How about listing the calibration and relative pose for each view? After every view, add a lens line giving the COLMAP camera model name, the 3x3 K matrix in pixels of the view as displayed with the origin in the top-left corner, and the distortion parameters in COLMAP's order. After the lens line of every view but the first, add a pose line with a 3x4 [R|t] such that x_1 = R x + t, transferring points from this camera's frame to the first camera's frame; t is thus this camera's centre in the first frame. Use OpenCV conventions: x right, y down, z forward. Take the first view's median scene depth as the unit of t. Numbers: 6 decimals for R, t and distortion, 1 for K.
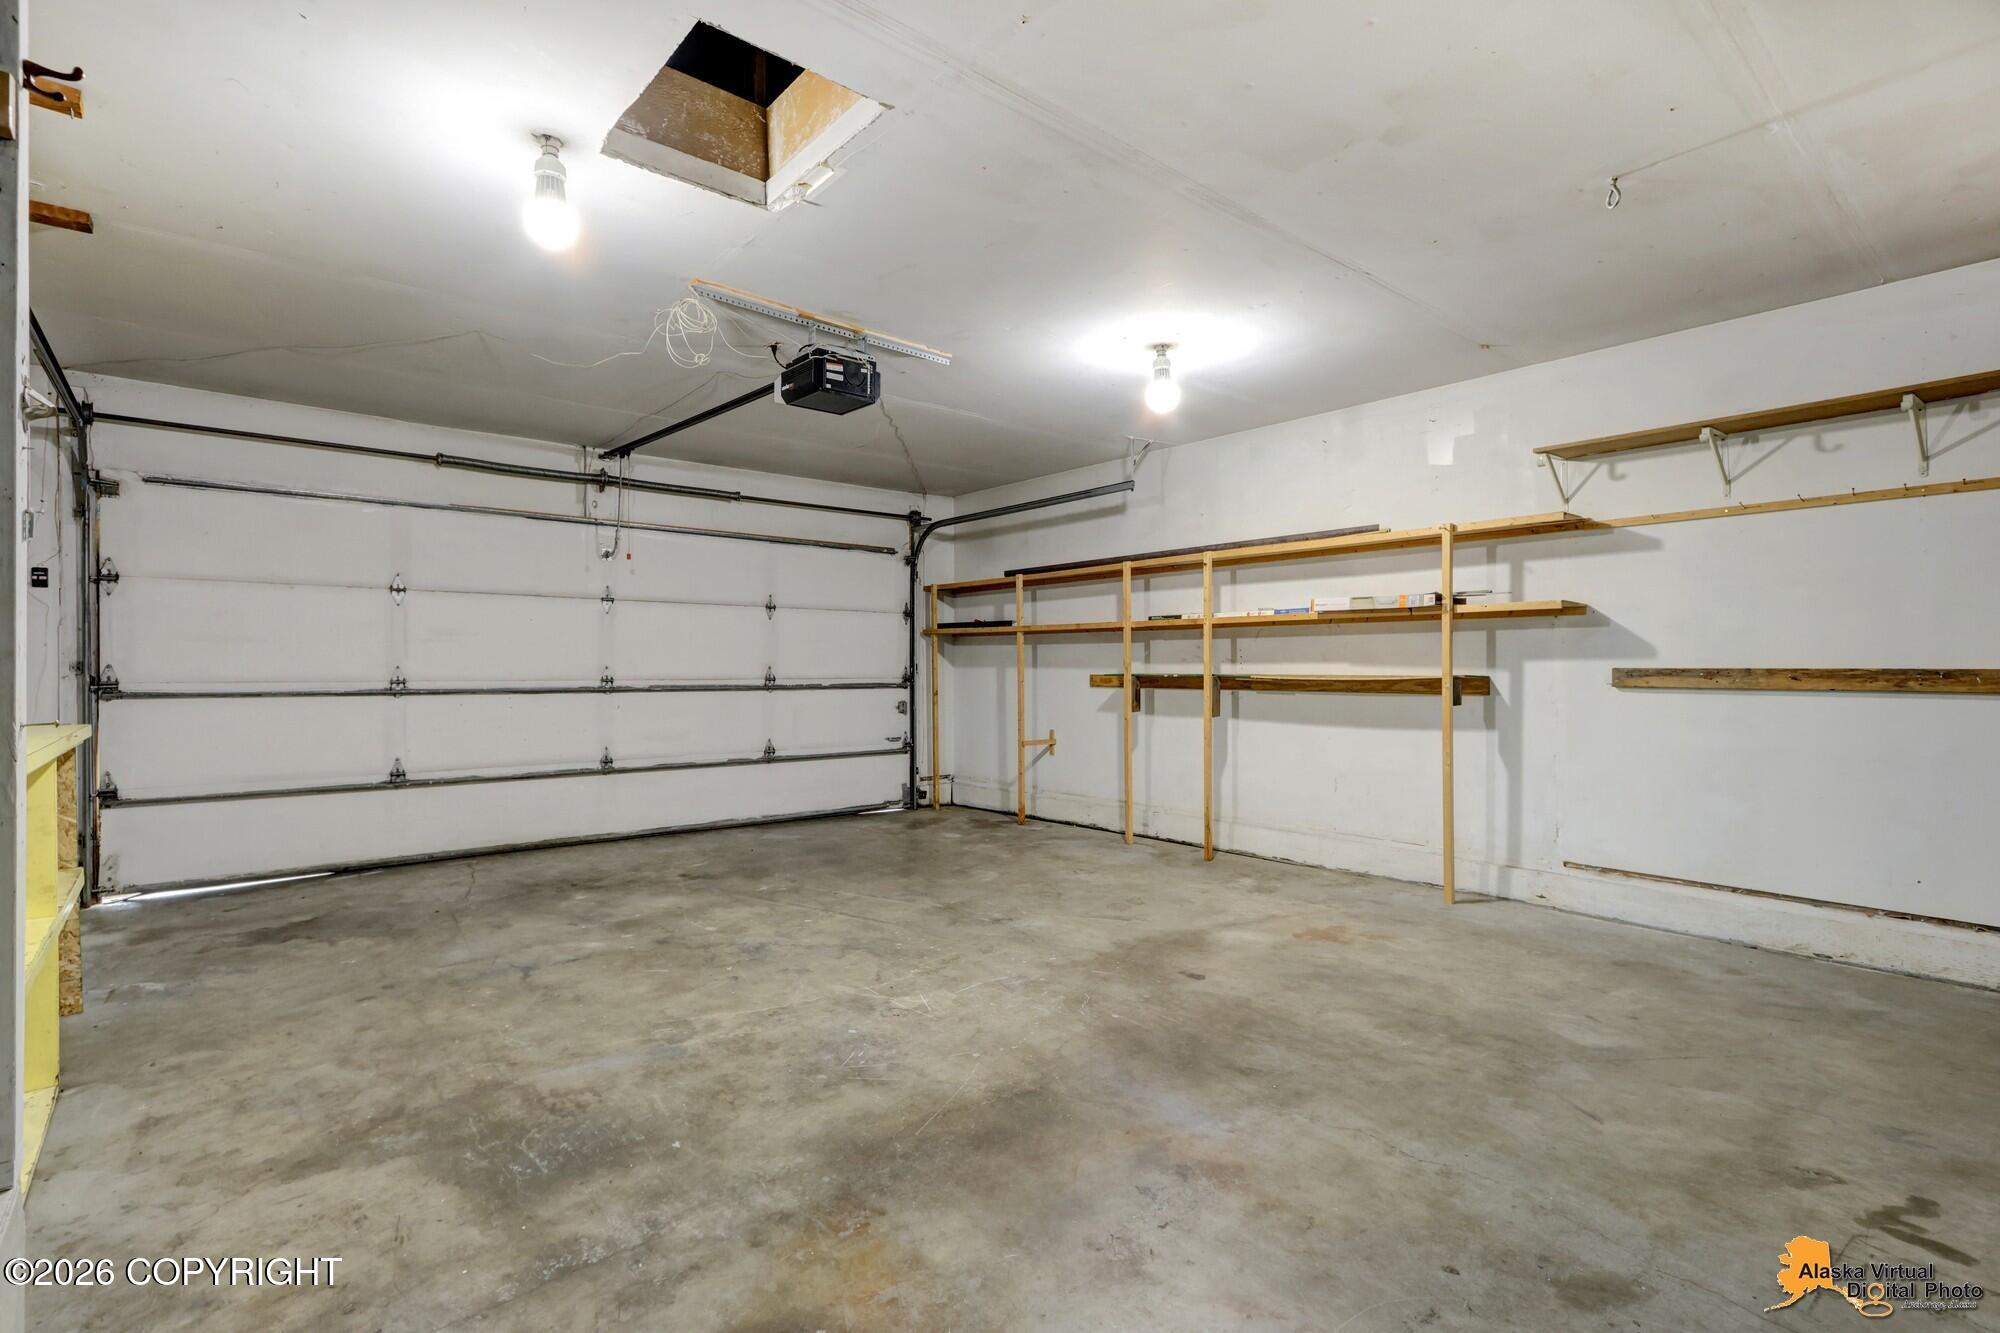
lens RADIAL K [[944.2, 0, 989.1], [0, 944.2, 664.4], [0, 0, 1]] dist [0.004268, -0.000032]
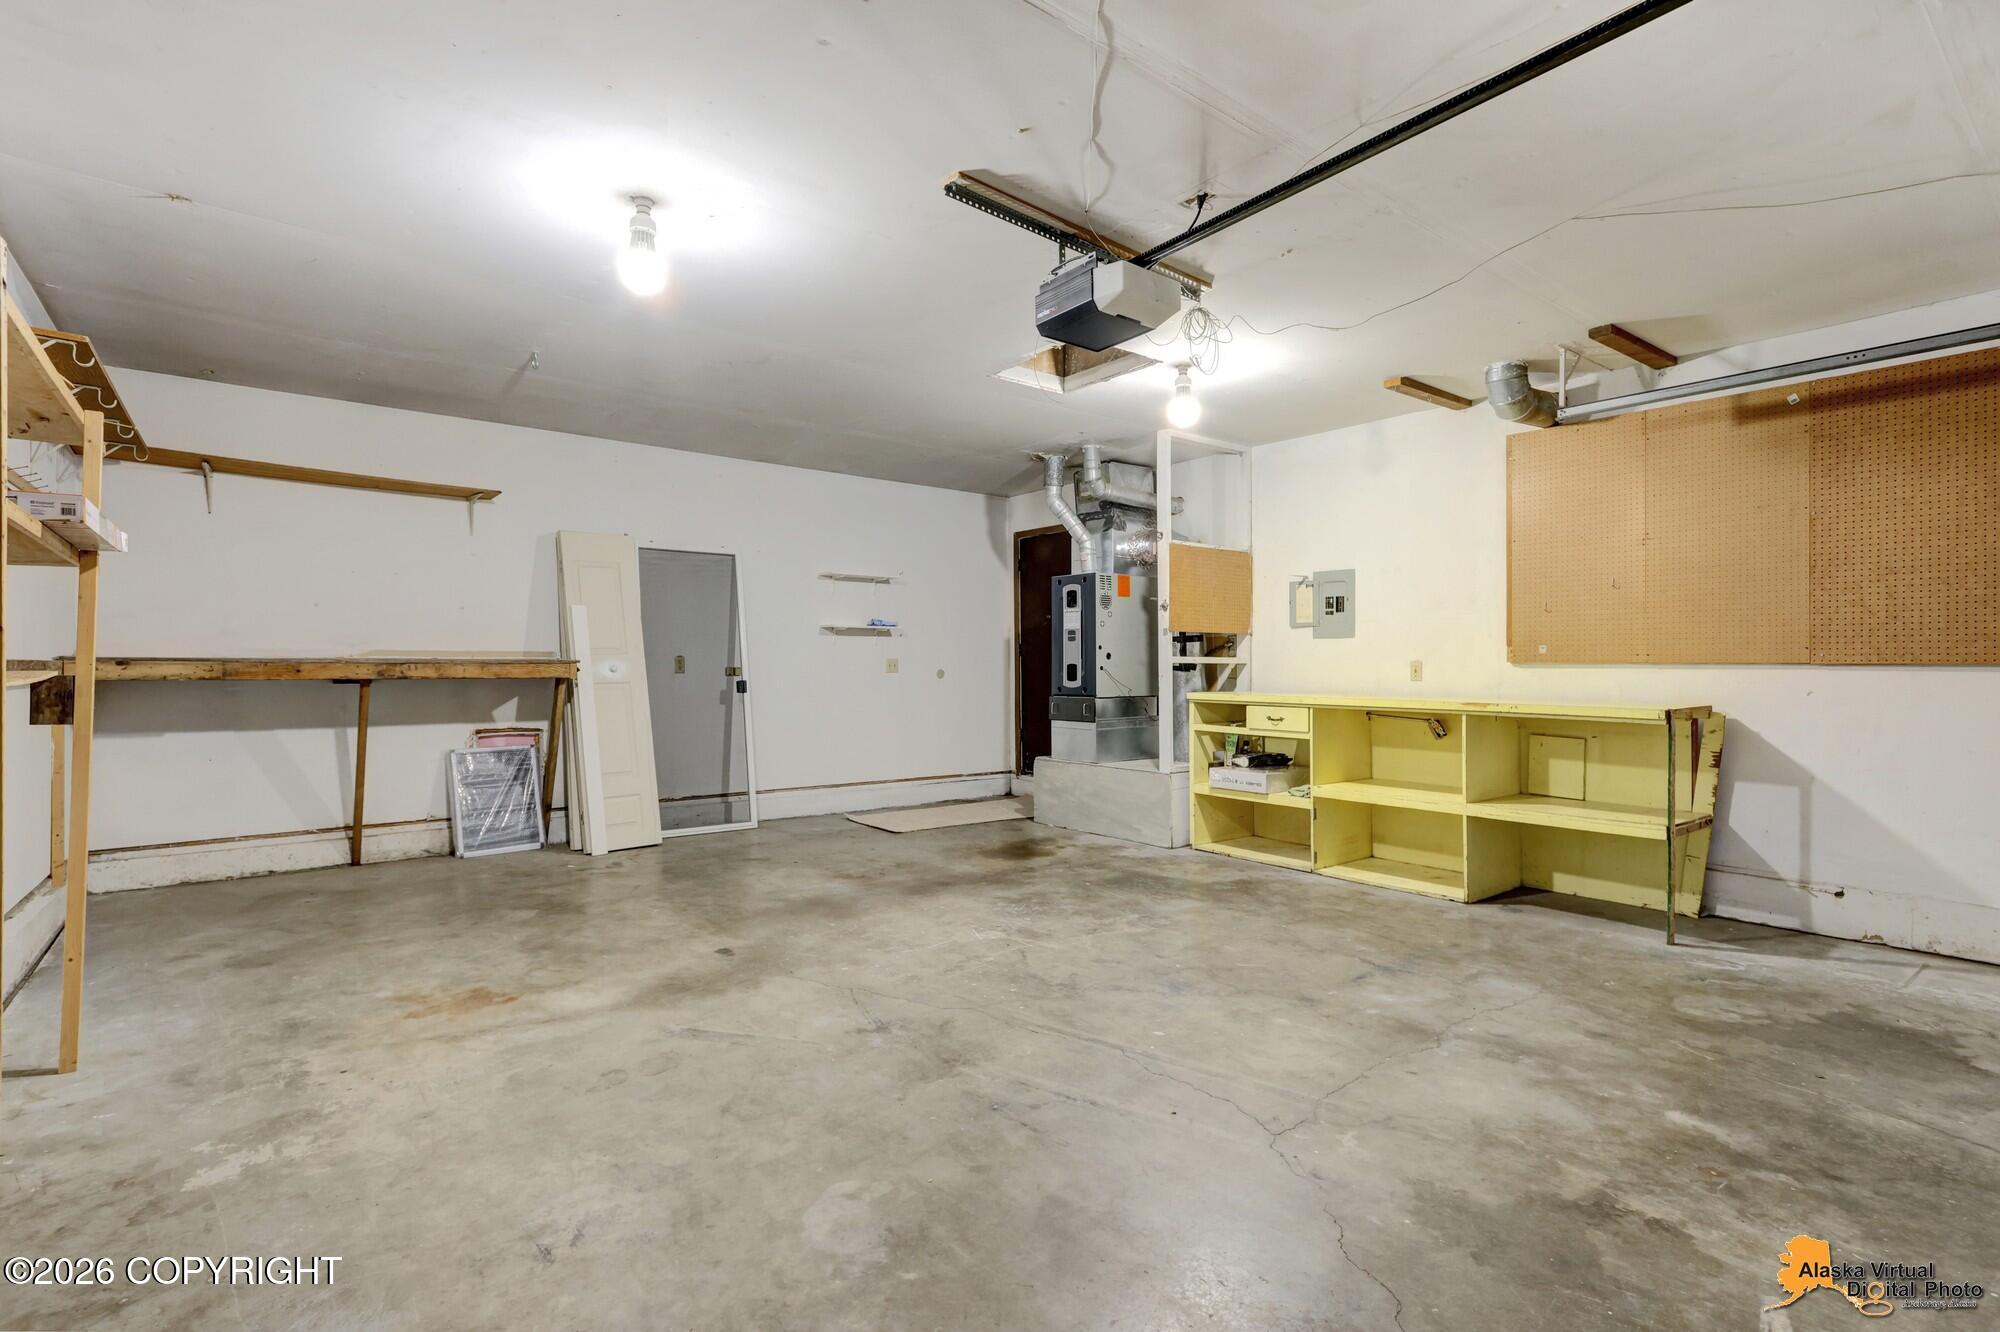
lens RADIAL K [[944.2, 0, 989.1], [0, 944.2, 663.9], [0, 0, 1]] dist [0.004268, -0.000032]
pose [[-0.999566, -0.002613, 0.029352, -0.114618], [-0.002799, 0.999976, -0.006306, 0.014658], [-0.029334, -0.006386, -0.999549, 2.160247]]
